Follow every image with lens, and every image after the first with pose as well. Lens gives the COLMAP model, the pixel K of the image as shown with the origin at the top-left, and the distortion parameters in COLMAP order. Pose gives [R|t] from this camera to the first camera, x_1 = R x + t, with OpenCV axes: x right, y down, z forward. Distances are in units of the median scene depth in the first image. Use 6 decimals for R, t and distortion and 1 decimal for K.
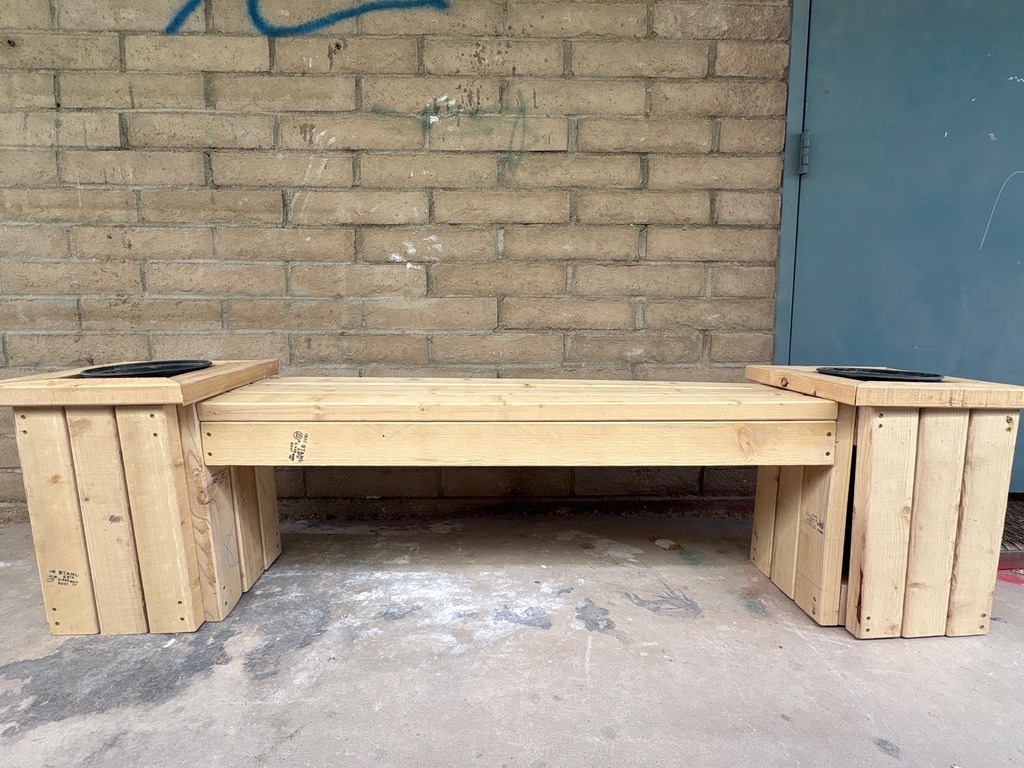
lens RADIAL K [[486.4, 0, 512.2], [0, 486.4, 382.9], [0, 0, 1]] dist [0.000584, -0.000469]
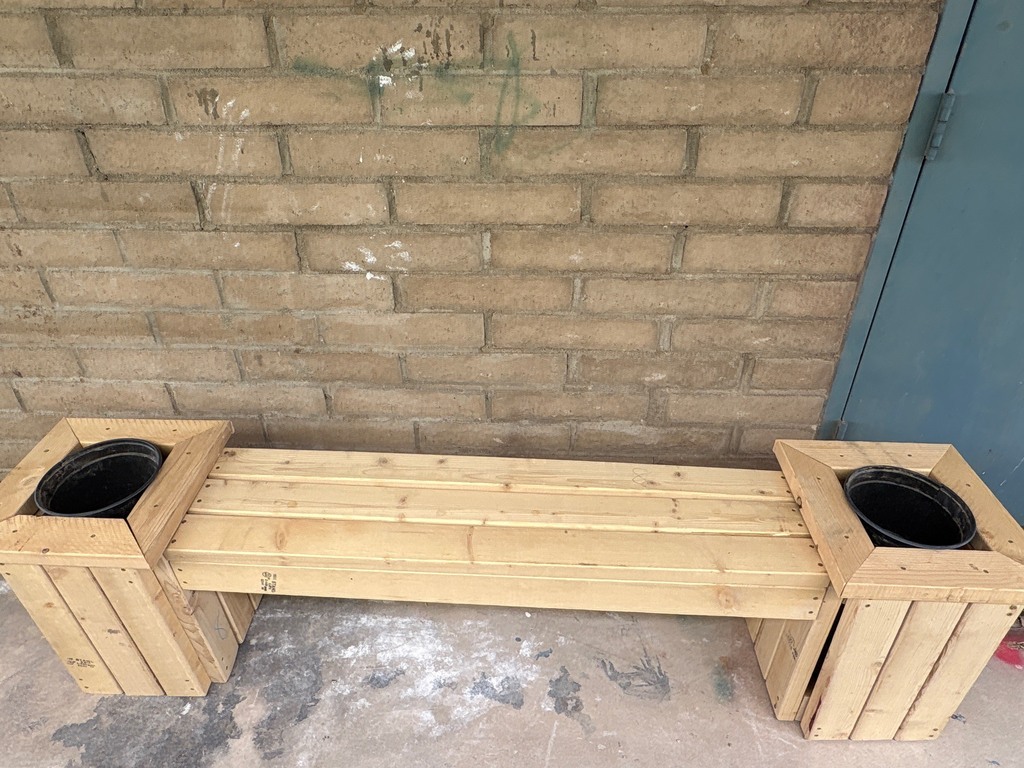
lens RADIAL K [[659.9, 0, 513.0], [0, 659.9, 383.7], [0, 0, 1]] dist [-0.001859, 0.000936]
pose [[0.997728, 0.034036, -0.058133, 0.086017], [-0.004954, 0.897707, 0.440566, -0.568685], [0.067181, -0.439277, 0.895836, -0.001881]]
